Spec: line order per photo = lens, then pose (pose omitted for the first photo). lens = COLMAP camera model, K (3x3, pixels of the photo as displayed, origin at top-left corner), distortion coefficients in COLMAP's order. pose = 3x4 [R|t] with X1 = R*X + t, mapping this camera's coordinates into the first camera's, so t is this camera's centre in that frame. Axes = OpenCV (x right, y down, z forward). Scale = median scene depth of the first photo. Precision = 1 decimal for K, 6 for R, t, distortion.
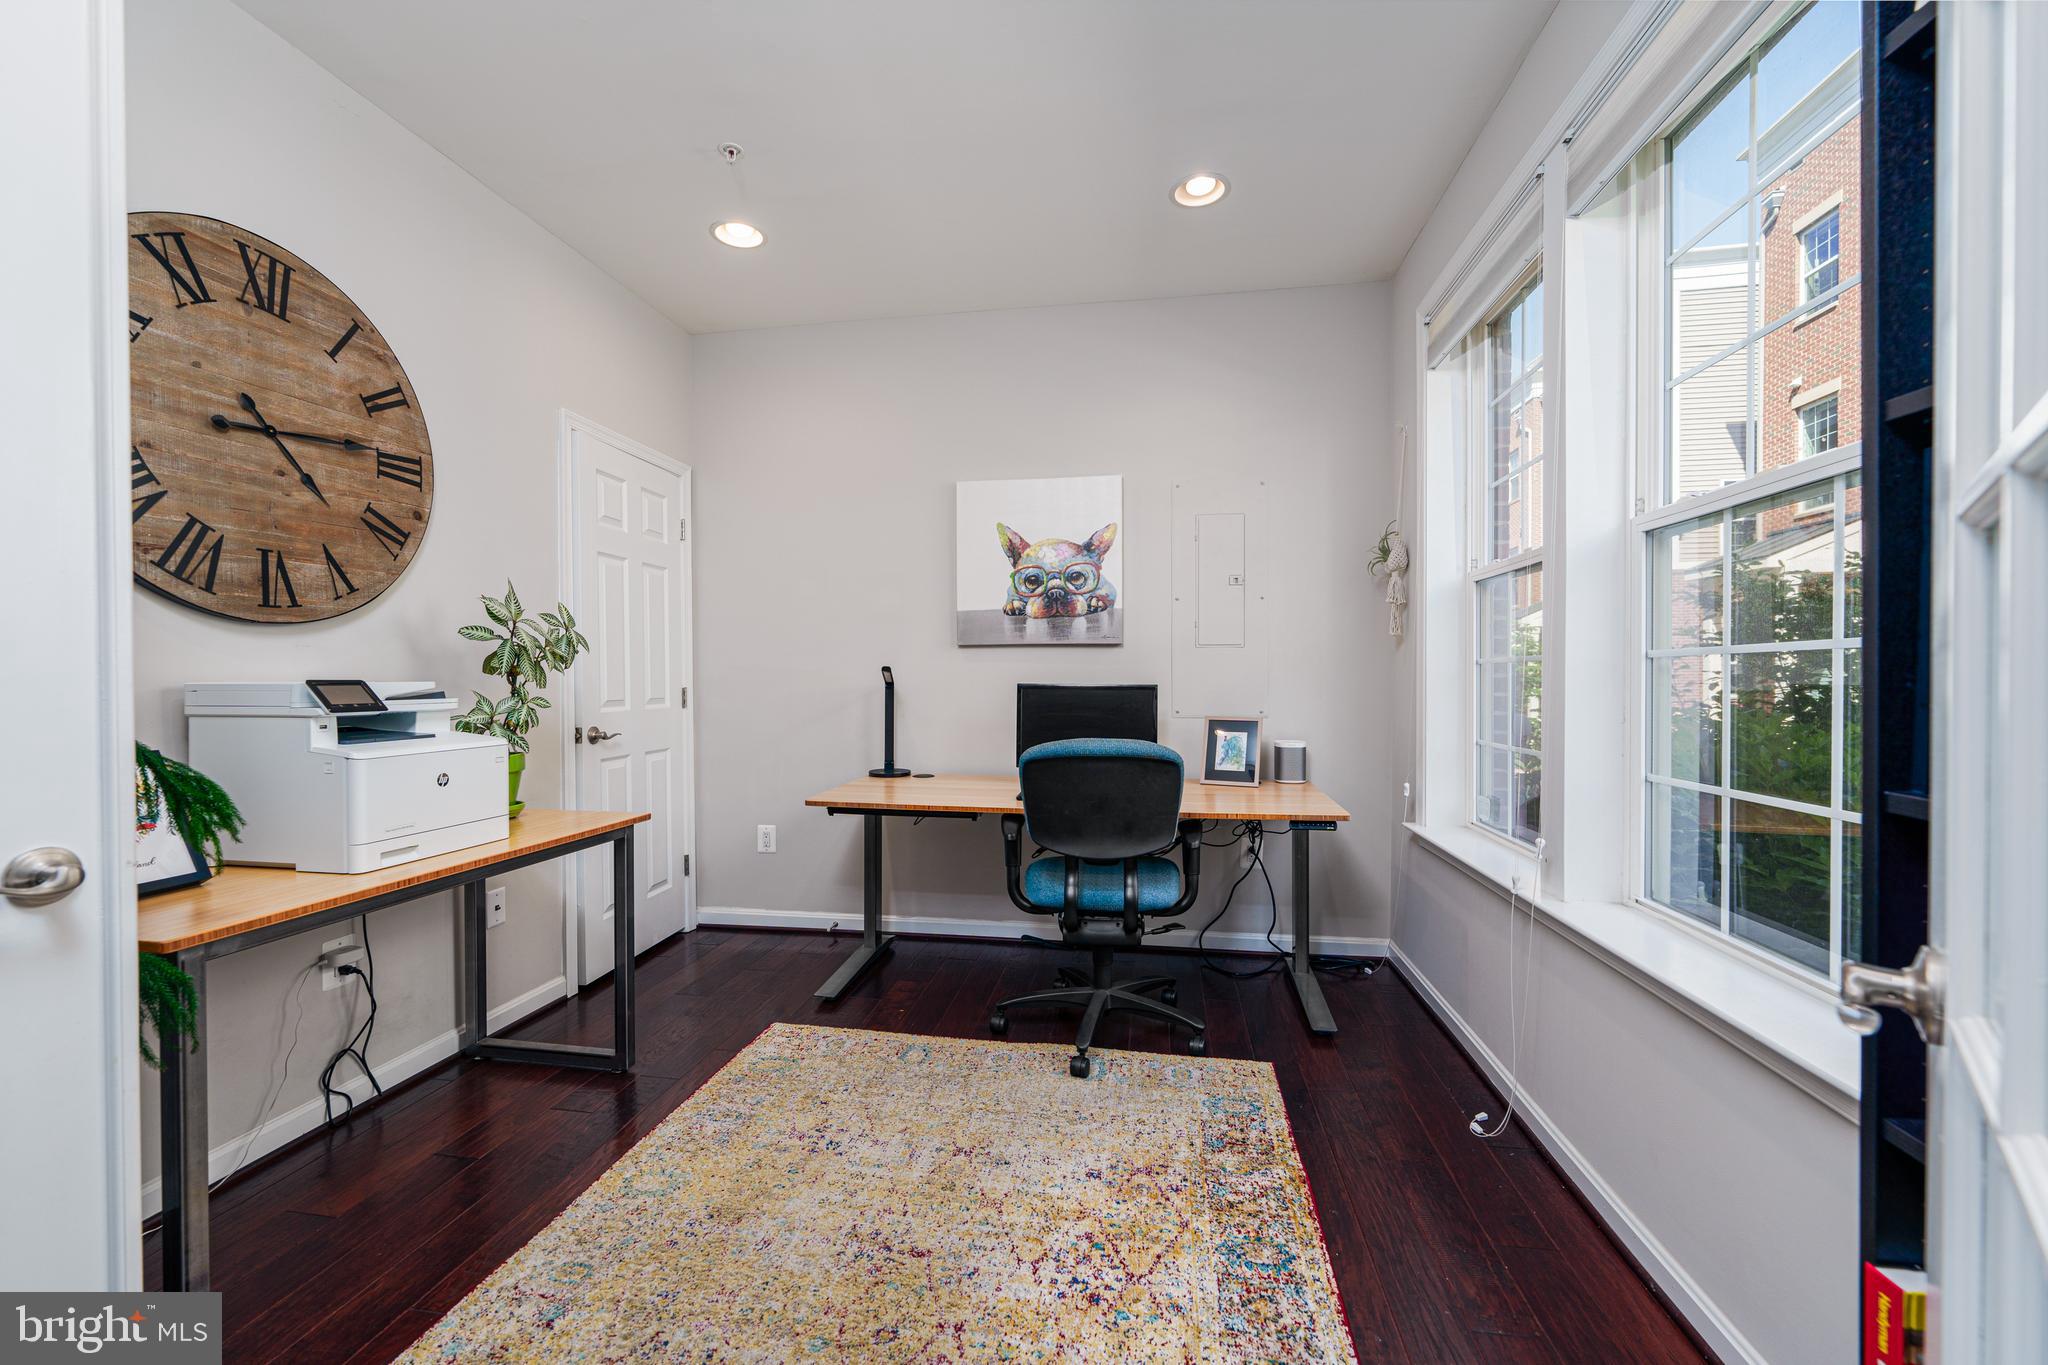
lens RADIAL K [[831.1, 0, 1020.4], [0, 831.1, 681.6], [0, 0, 1]] dist [-0.001012, -0.000186]
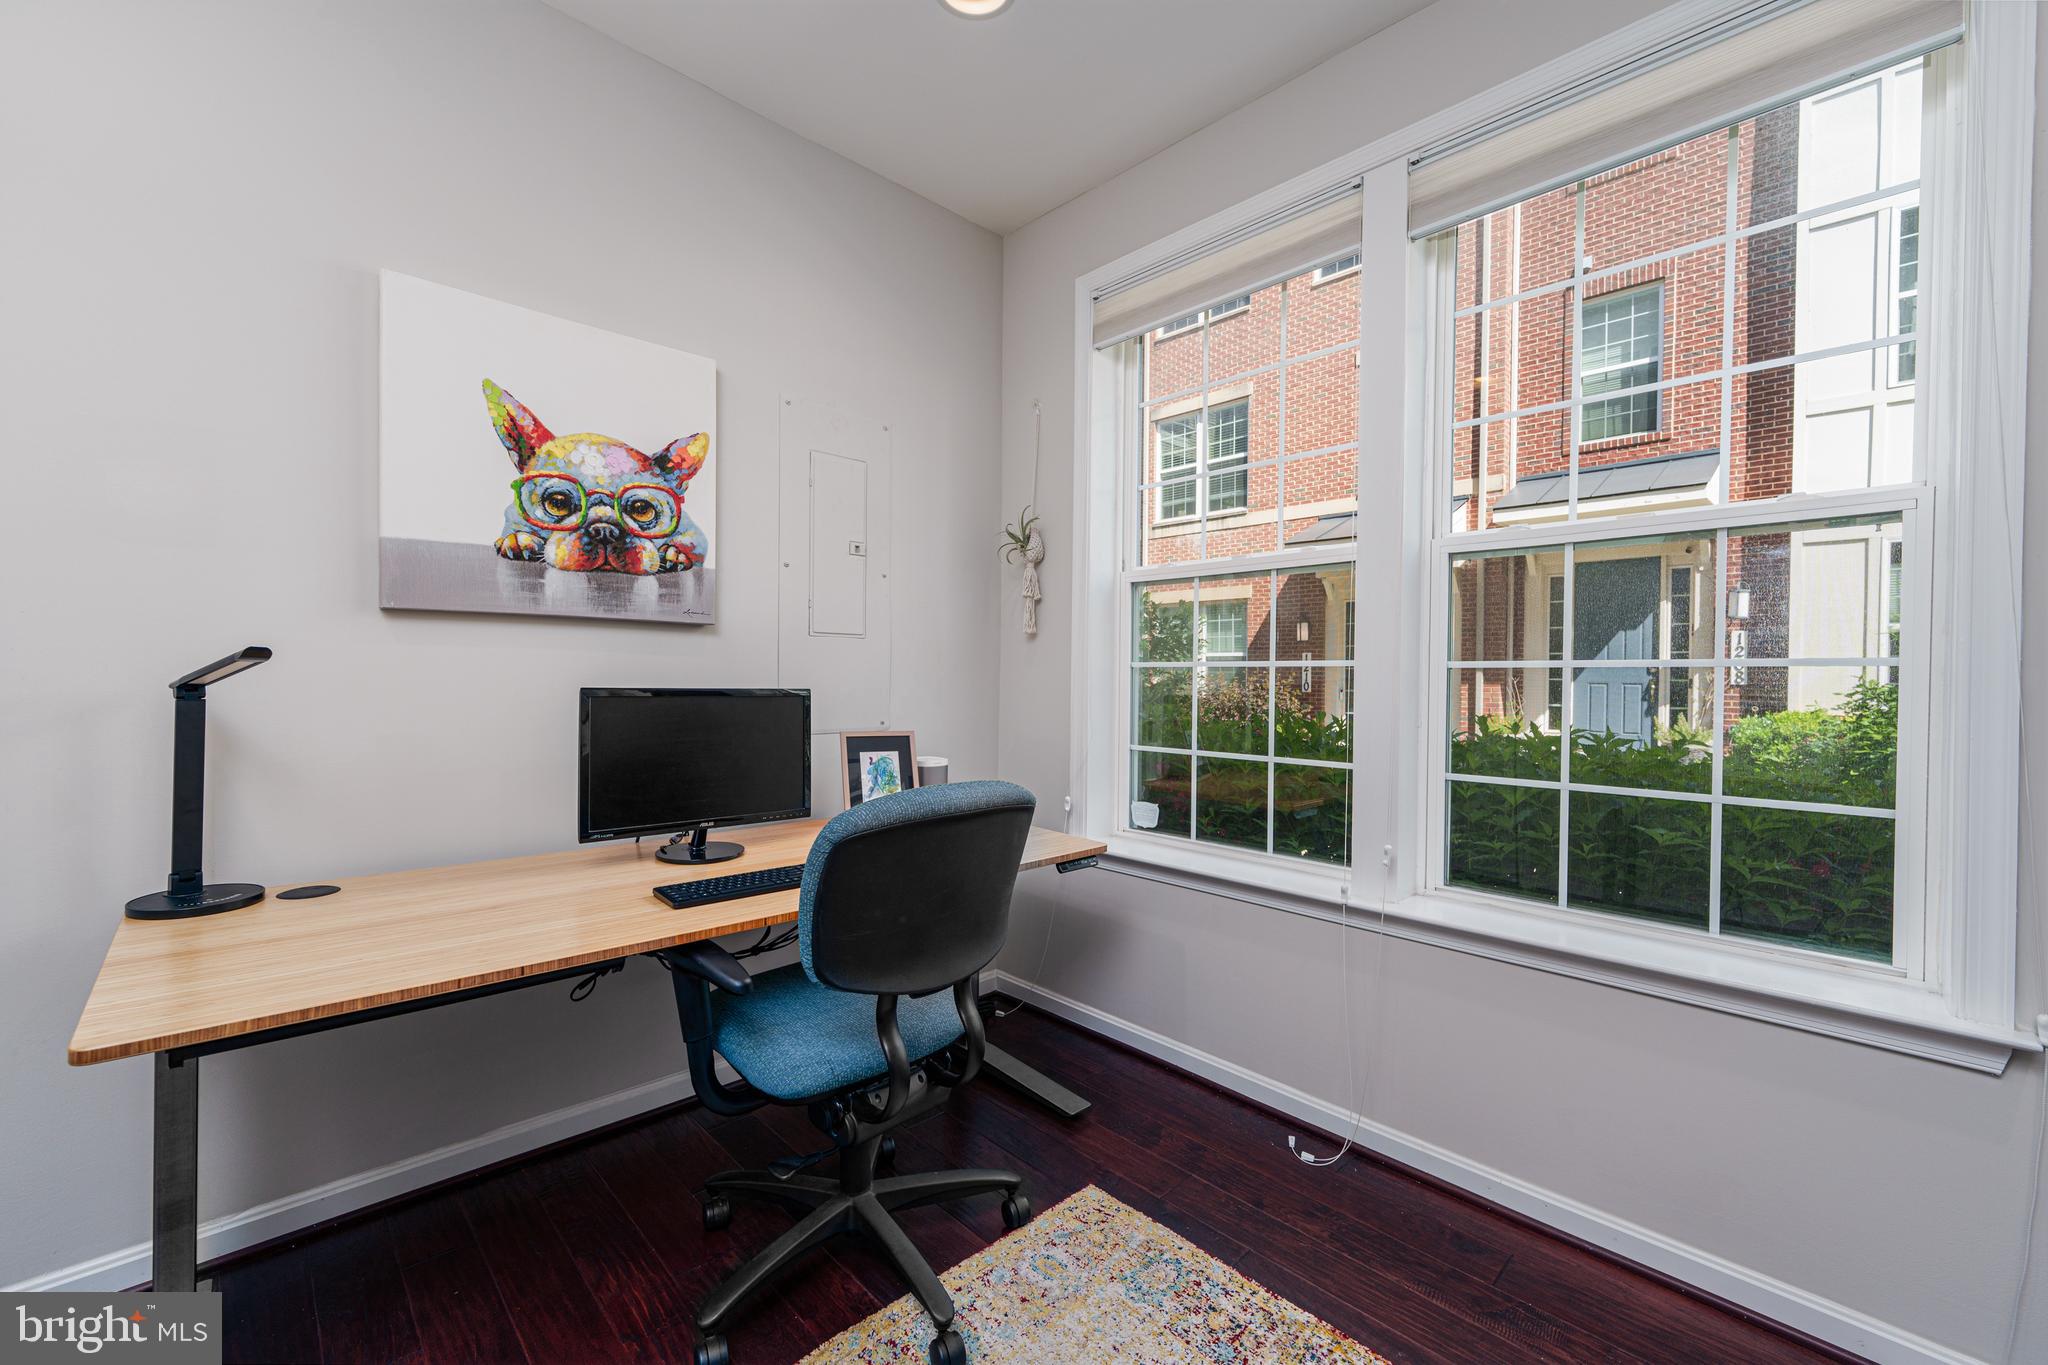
lens RADIAL K [[831.1, 0, 1024.3], [0, 831.1, 688.6], [0, 0, 1]] dist [-0.001012, -0.000186]
pose [[0.601520, -0.003956, 0.798848, -0.244308], [-0.005958, 0.999938, 0.009438, -0.003719], [-0.798836, -0.010436, 0.601459, 0.420457]]
